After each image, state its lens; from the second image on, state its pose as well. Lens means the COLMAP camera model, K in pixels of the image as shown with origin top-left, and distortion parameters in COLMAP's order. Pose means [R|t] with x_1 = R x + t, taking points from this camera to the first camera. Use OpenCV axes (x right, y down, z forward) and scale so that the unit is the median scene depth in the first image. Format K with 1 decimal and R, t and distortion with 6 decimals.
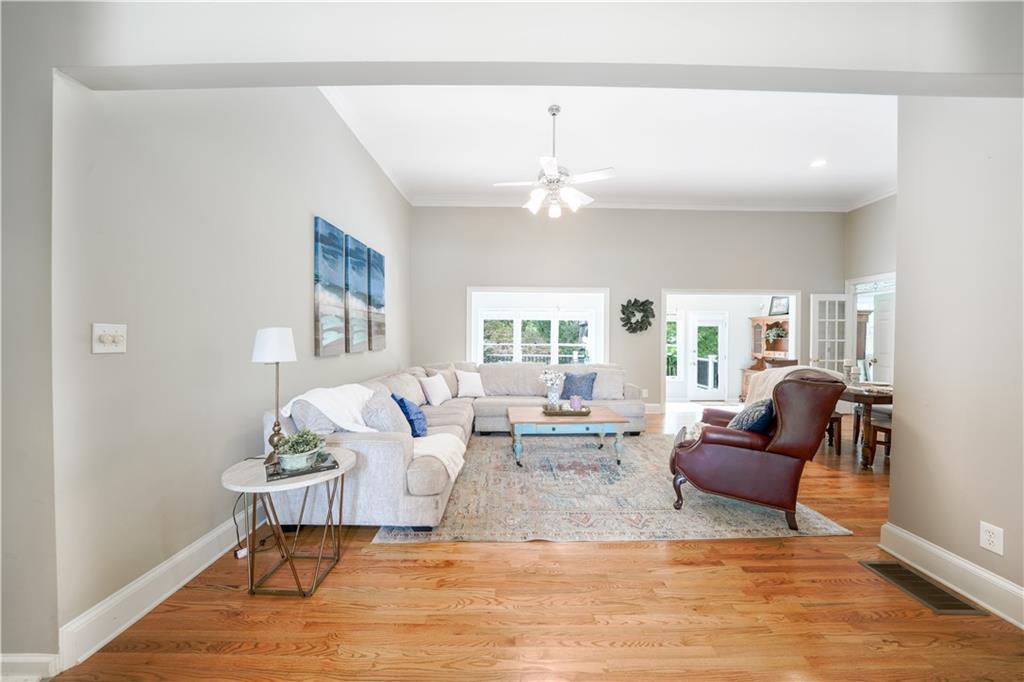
lens RADIAL K [[352.1, 0, 511.1], [0, 352.1, 342.5], [0, 0, 1]] dist [-0.031166, 0.003519]
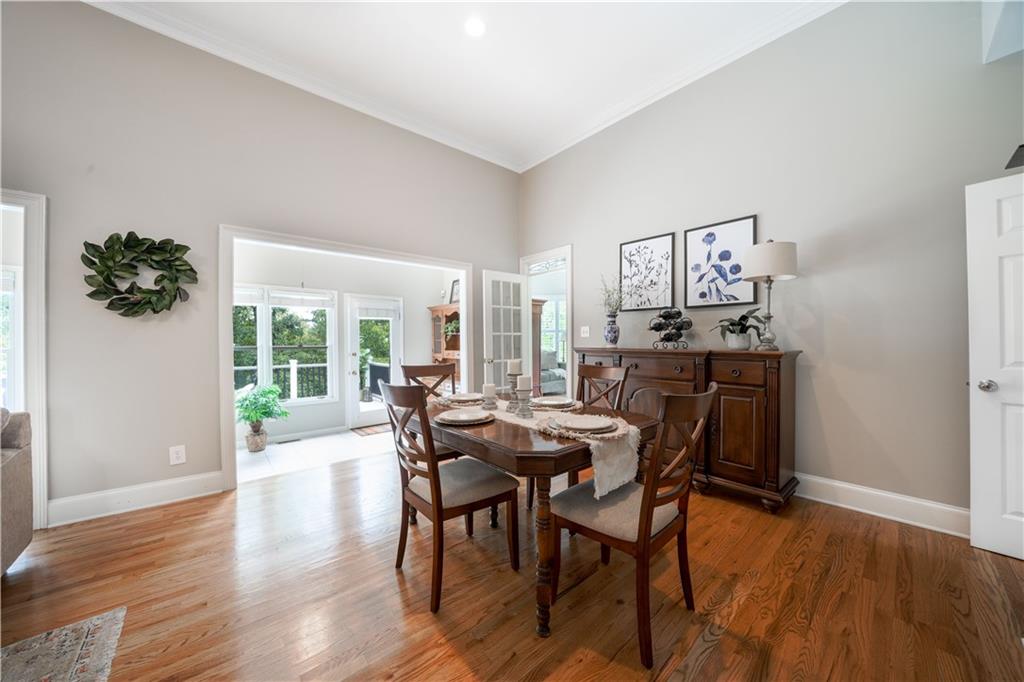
lens RADIAL K [[352.1, 0, 511.1], [0, 352.1, 342.5], [0, 0, 1]] dist [-0.031166, 0.003519]
pose [[0.754272, -0.014848, 0.656394, 0.544792], [0.022670, 0.999737, -0.003436, 0.020492], [-0.656170, 0.017473, 0.754411, 0.518098]]
